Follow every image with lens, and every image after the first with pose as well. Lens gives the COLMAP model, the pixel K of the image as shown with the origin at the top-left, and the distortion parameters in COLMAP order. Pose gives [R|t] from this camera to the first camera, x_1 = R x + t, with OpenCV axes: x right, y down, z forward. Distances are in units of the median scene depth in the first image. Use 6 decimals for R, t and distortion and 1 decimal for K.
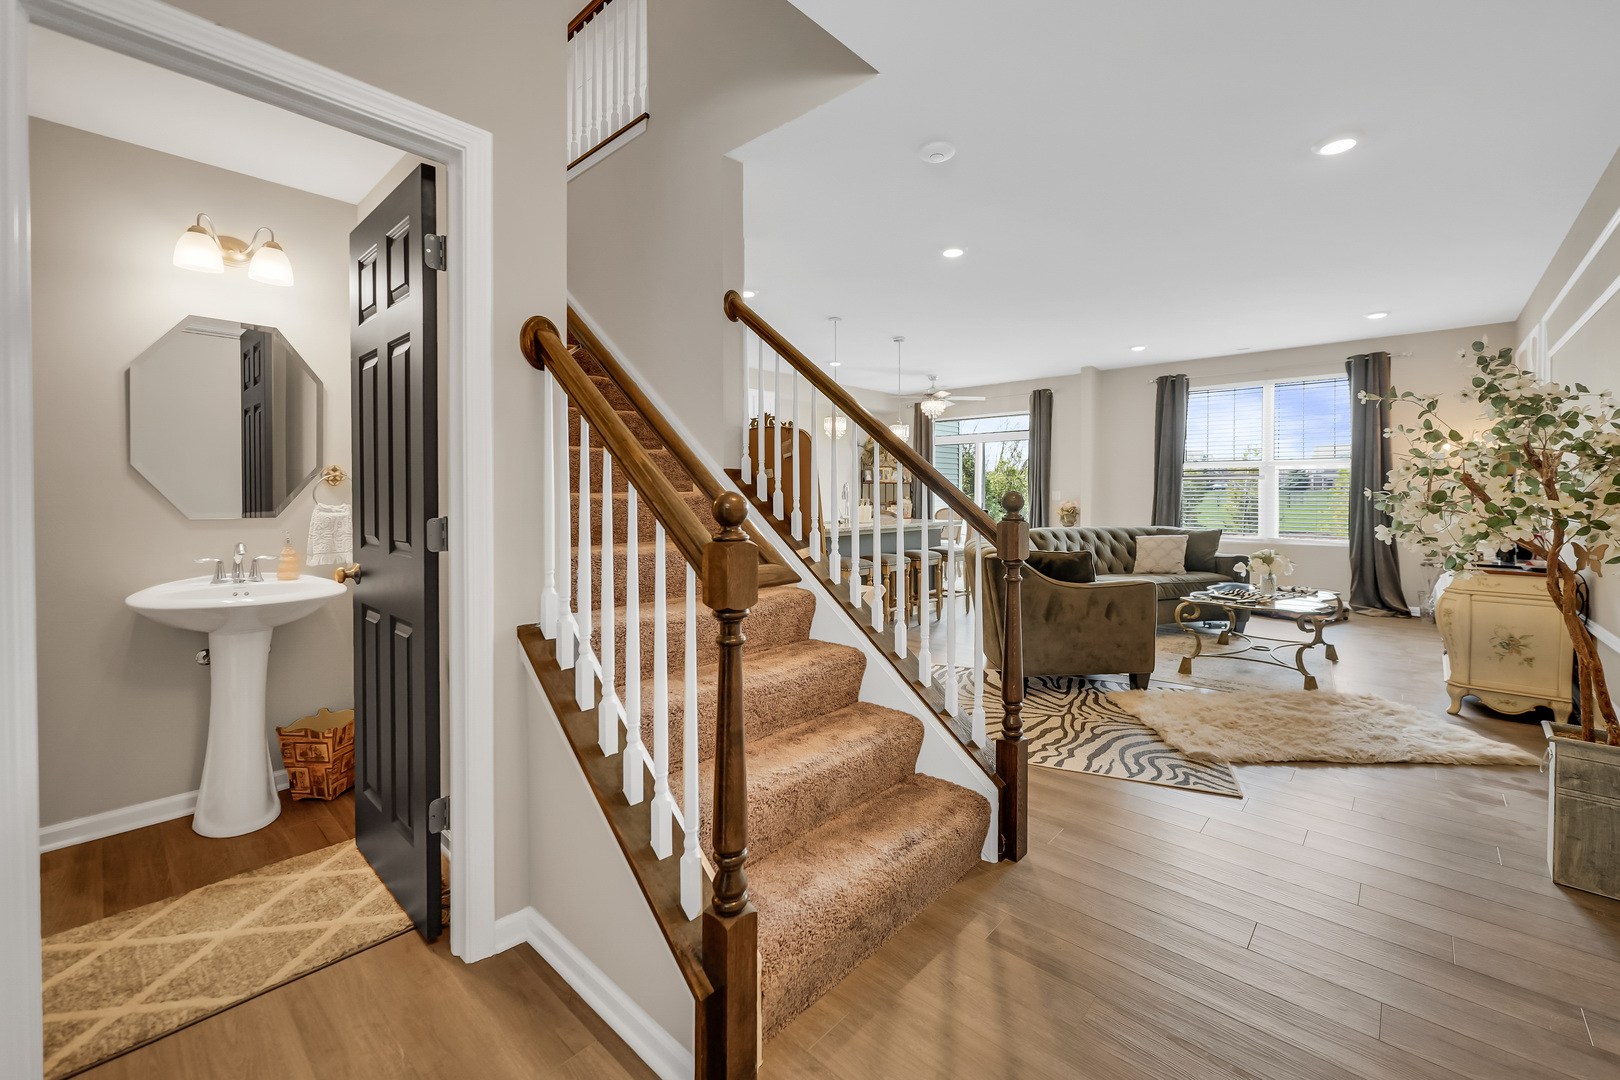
lens RADIAL K [[676.5, 0, 813.2], [0, 676.5, 490.2], [0, 0, 1]] dist [0.000380, -0.000008]
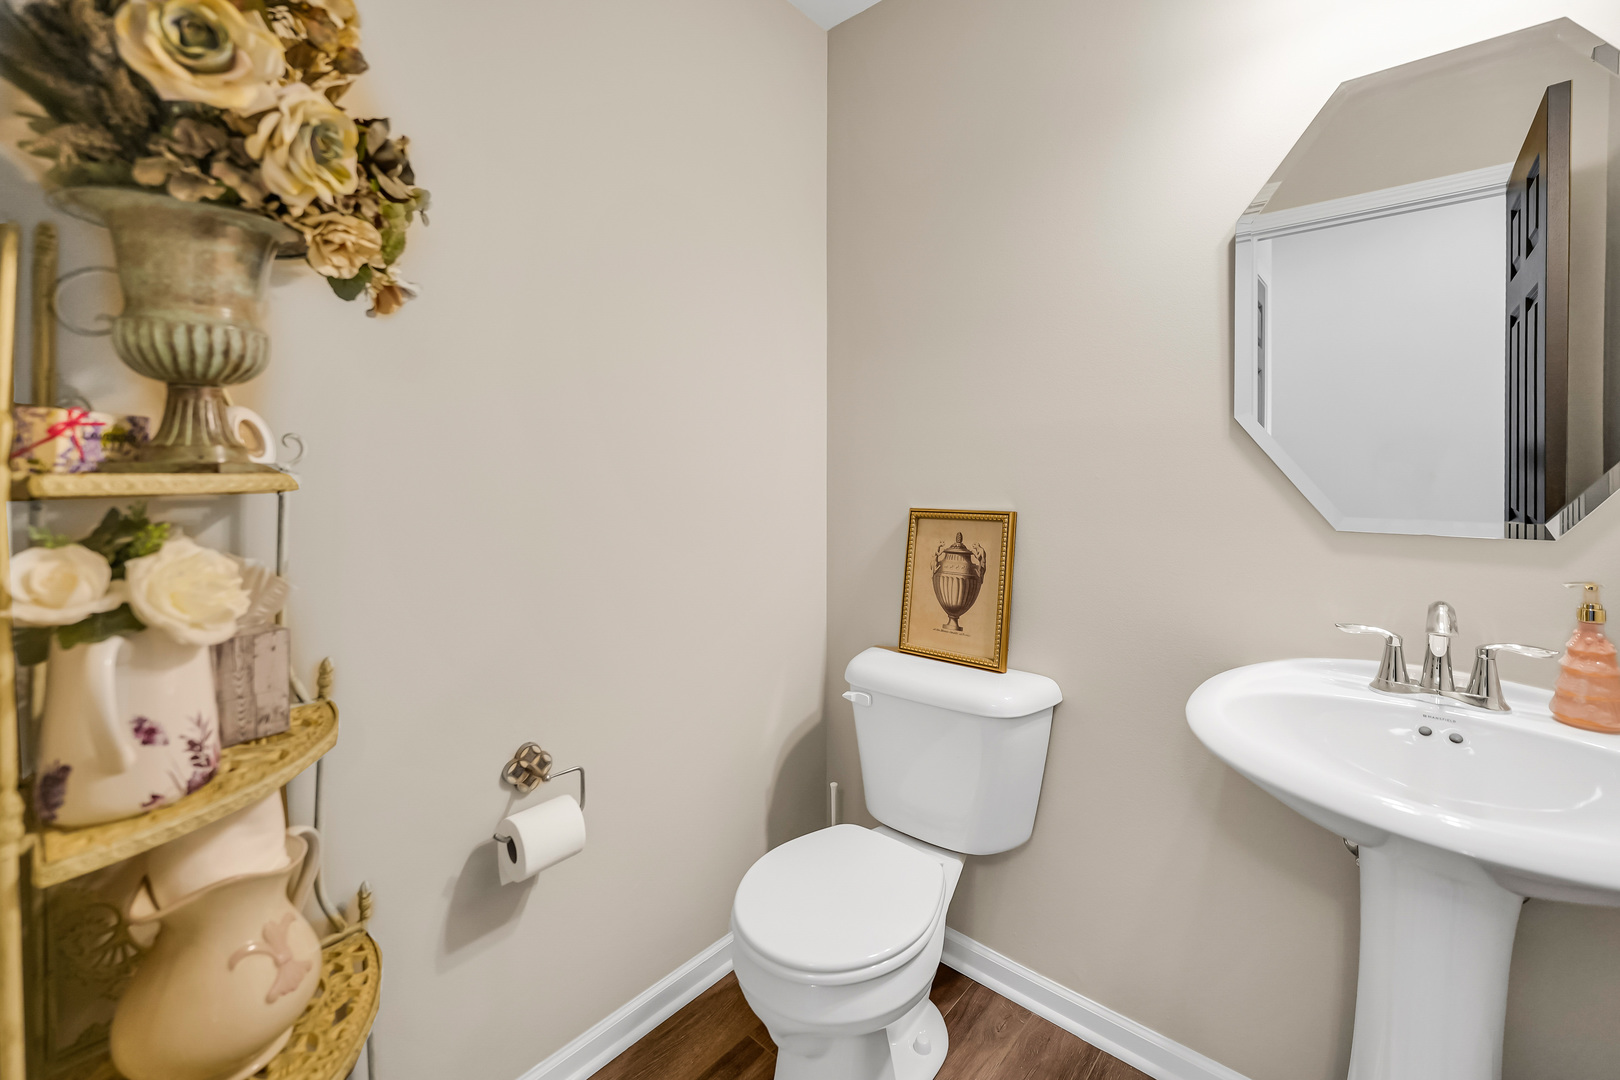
lens RADIAL K [[676.5, 0, 813.2], [0, 676.5, 490.2], [0, 0, 1]] dist [0.000380, -0.000008]
pose [[0.024933, 0.002700, -0.999685, -0.468519], [-0.024566, 0.999696, 0.002088, 0.022798], [0.999387, 0.024506, 0.024991, 0.630186]]
